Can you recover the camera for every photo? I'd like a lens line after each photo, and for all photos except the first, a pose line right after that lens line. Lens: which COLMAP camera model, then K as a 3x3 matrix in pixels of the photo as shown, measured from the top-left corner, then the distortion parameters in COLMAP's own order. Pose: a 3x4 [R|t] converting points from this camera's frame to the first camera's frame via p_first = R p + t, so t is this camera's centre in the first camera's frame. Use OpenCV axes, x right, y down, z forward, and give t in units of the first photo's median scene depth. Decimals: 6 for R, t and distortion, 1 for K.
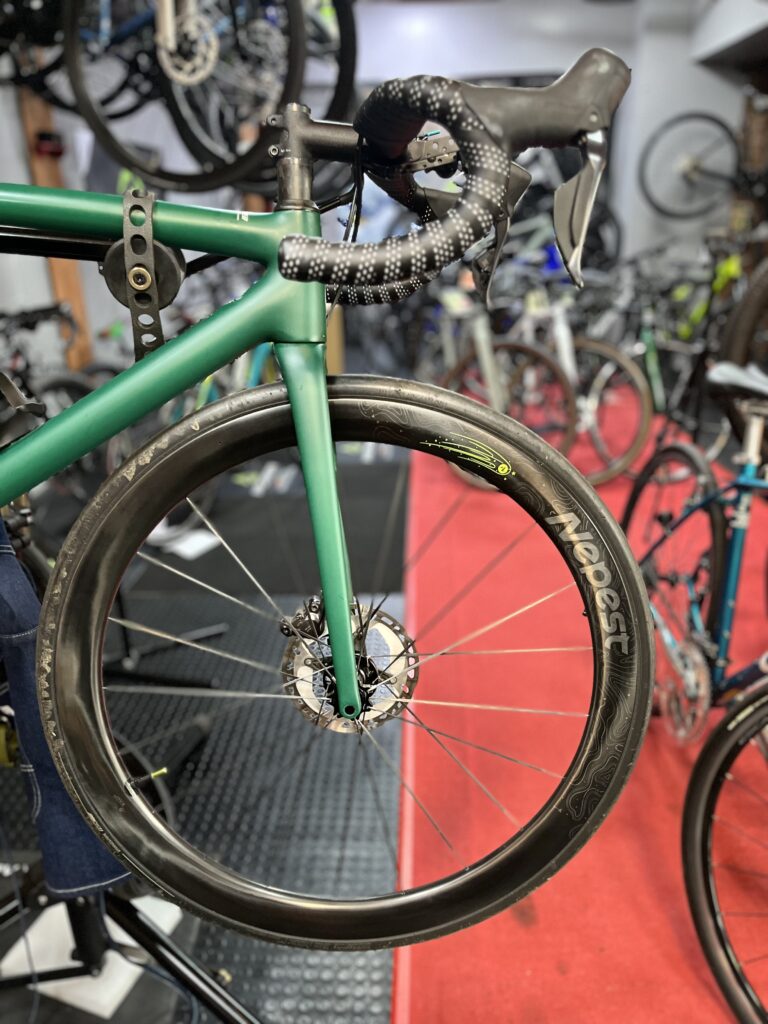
lens RADIAL K [[772.6, 0, 383.0], [0, 772.6, 518.4], [0, 0, 1]] dist [0.068393, -0.098732]
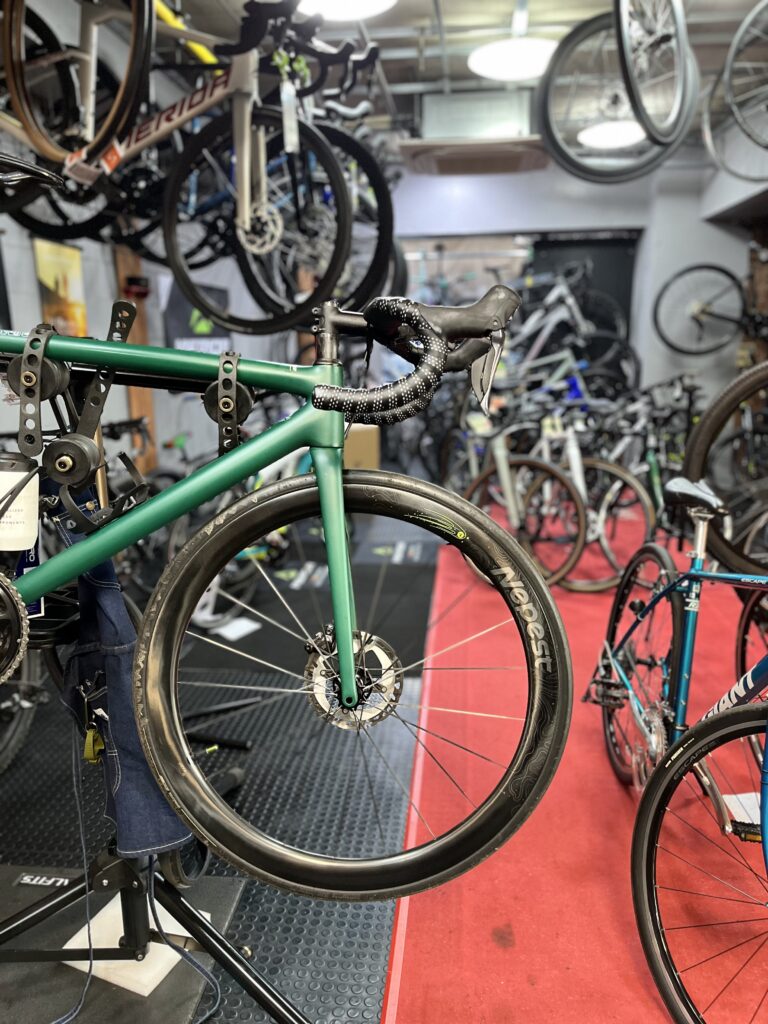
lens RADIAL K [[772.6, 0, 383.0], [0, 772.6, 518.4], [0, 0, 1]] dist [0.068393, -0.098732]
pose [[0.998146, 0.029024, -0.053497, 0.054799], [-0.036599, 0.988528, -0.146538, 0.079514], [0.048630, 0.148224, 0.987757, -0.289268]]
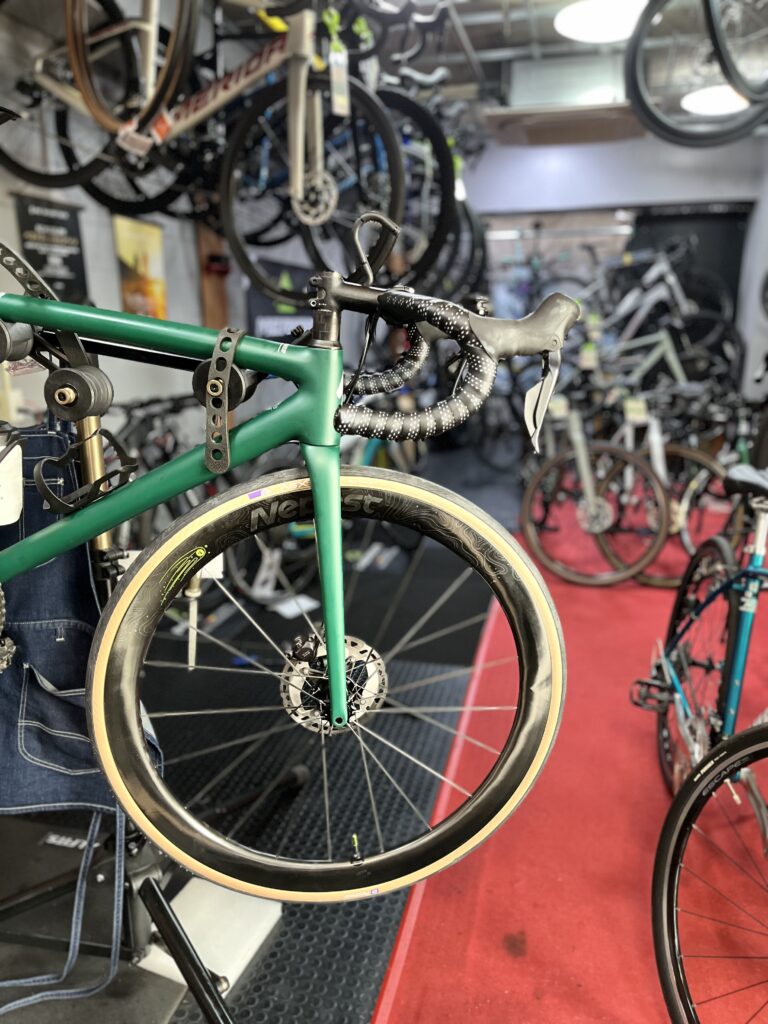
lens RADIAL K [[772.6, 0, 383.0], [0, 772.6, 518.4], [0, 0, 1]] dist [0.068393, -0.098732]
pose [[0.981746, 0.067164, -0.177942, 0.181818], [-0.089208, 0.988888, -0.118924, 0.071846], [0.167977, 0.132627, 0.976828, -0.211292]]
